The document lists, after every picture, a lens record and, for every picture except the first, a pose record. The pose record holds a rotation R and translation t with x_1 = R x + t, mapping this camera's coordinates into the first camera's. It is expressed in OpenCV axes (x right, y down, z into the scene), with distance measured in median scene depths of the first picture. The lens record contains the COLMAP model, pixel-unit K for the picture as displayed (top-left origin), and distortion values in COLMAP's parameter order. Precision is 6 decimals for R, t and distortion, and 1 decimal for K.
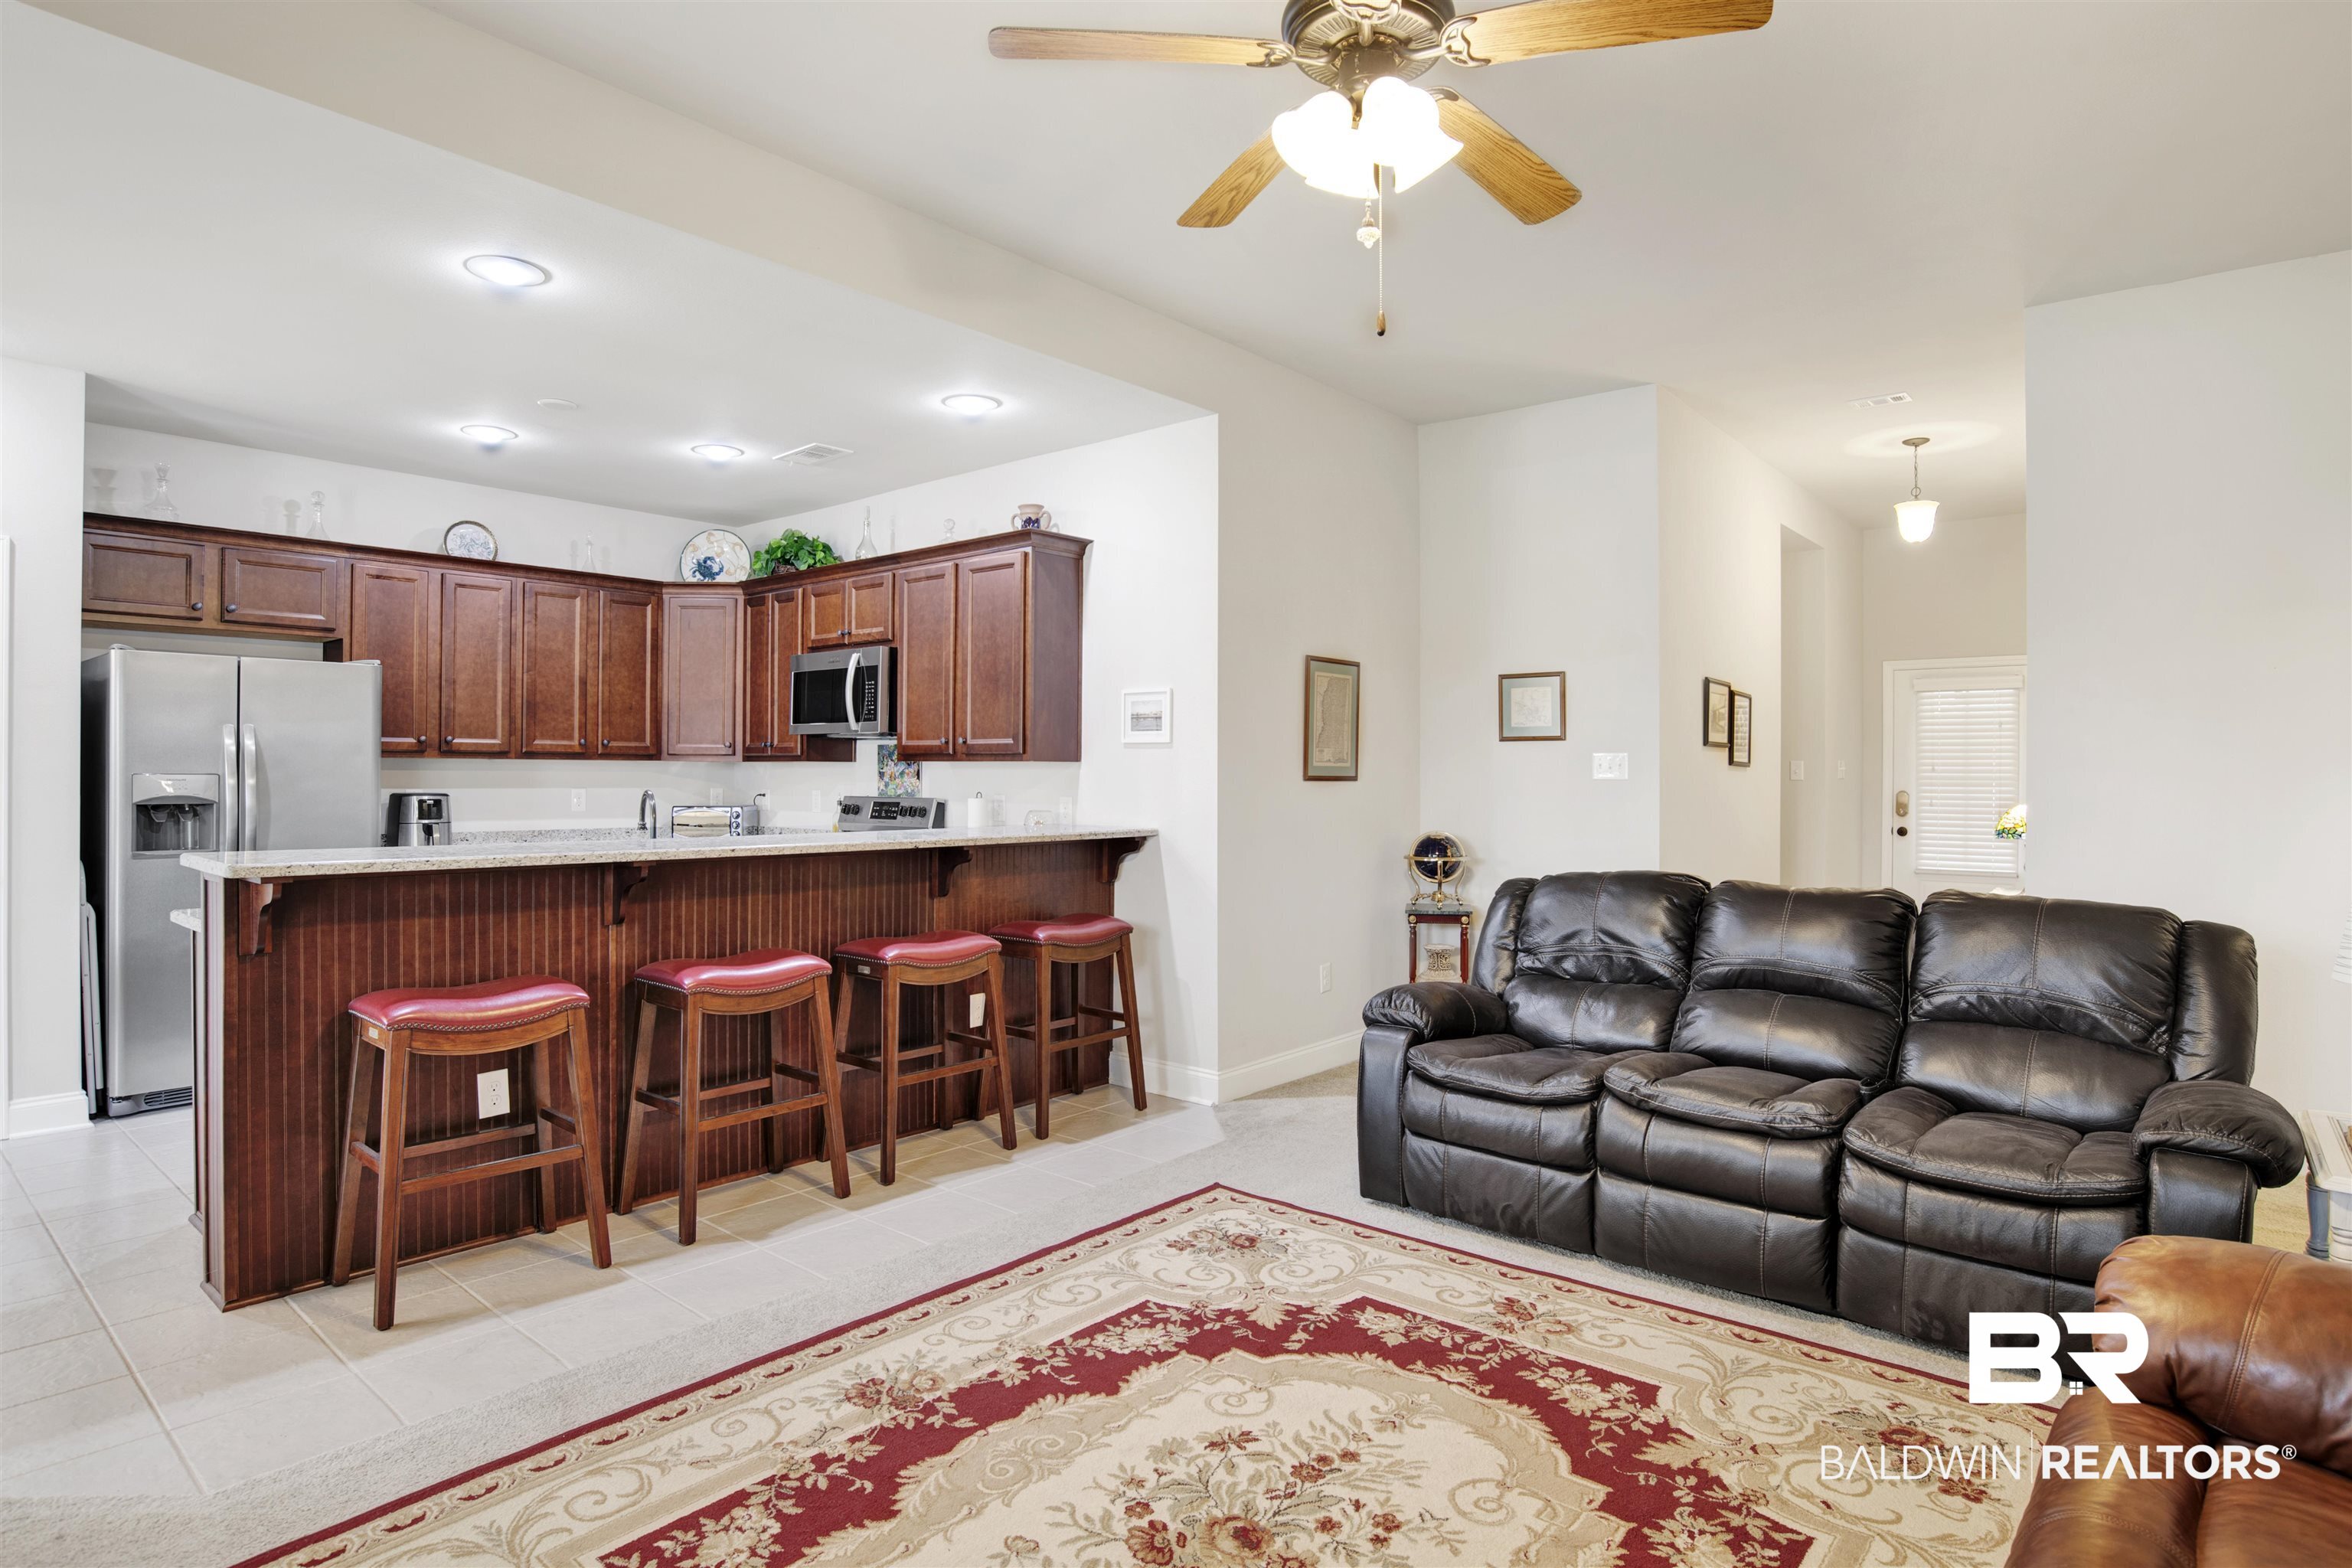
lens RADIAL K [[1251.2, 0, 1176.0], [0, 1251.2, 784.0], [0, 0, 1]] dist [-0.081833, 0.030446]
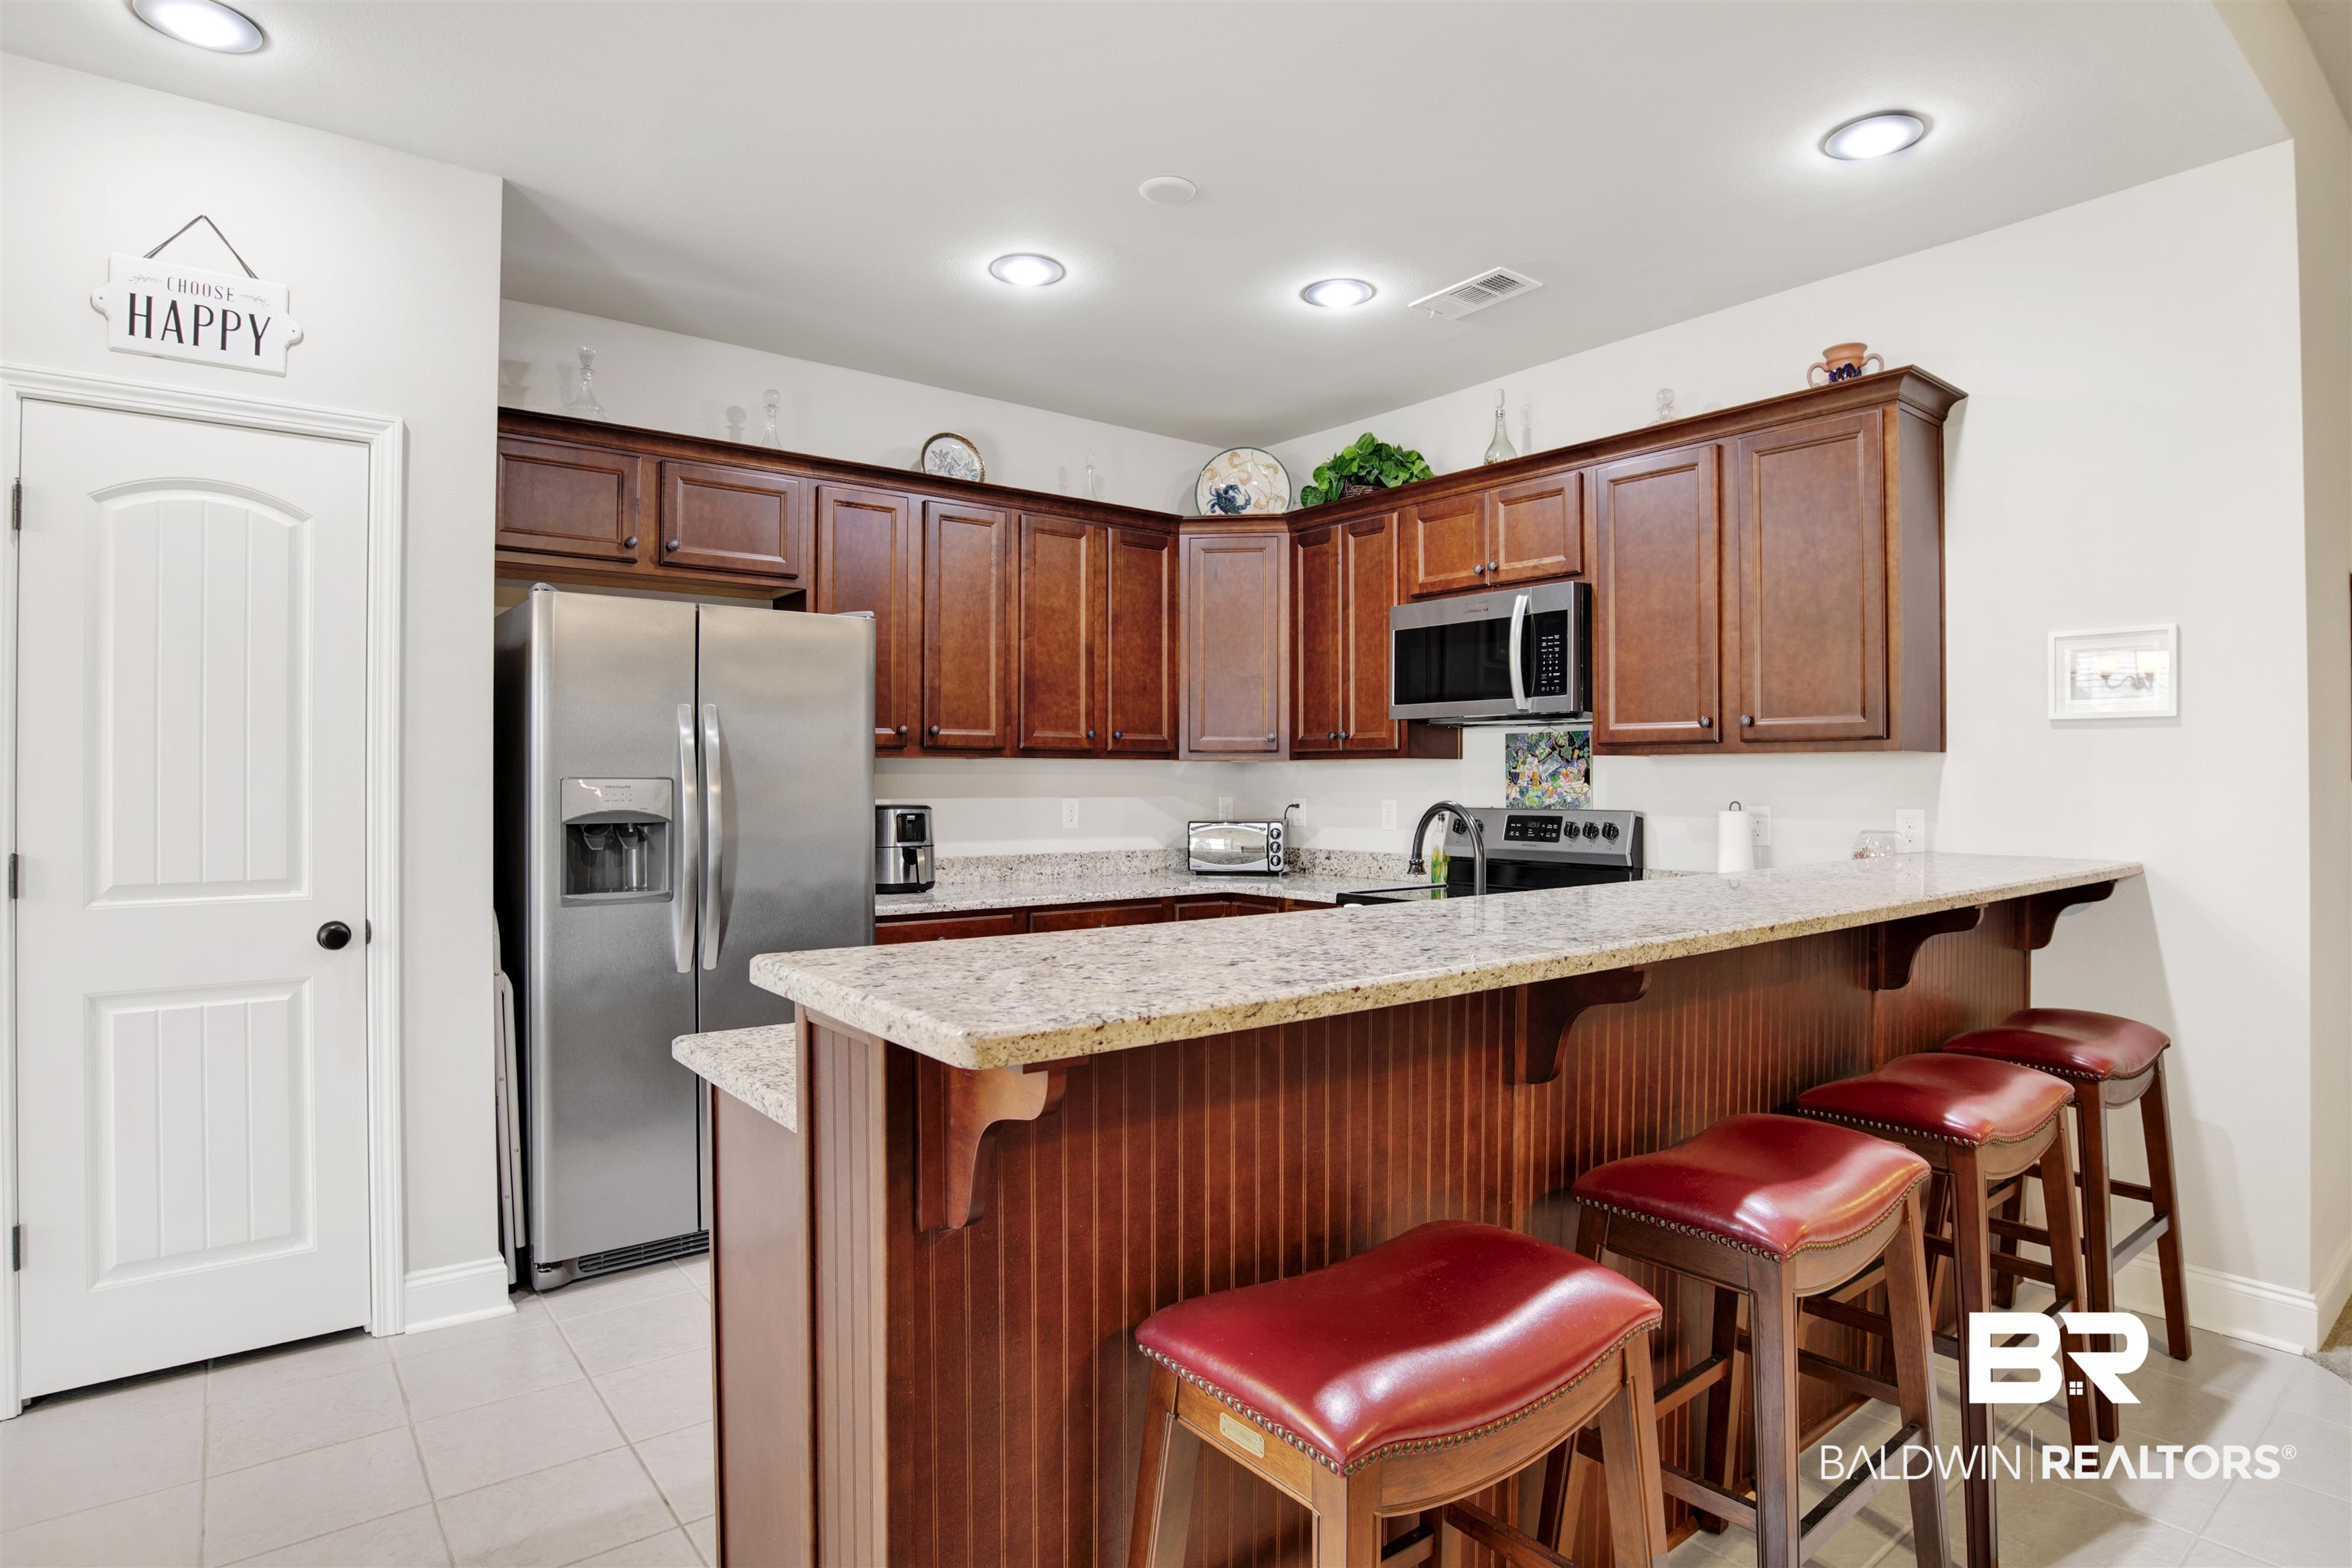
lens RADIAL K [[1251.2, 0, 1176.0], [0, 1251.2, 784.0], [0, 0, 1]] dist [-0.081833, 0.030446]
pose [[0.978116, -0.004838, -0.208006, -0.304150], [0.003786, 0.999978, -0.005457, -0.000141], [0.208028, 0.004550, 0.978112, 0.309566]]
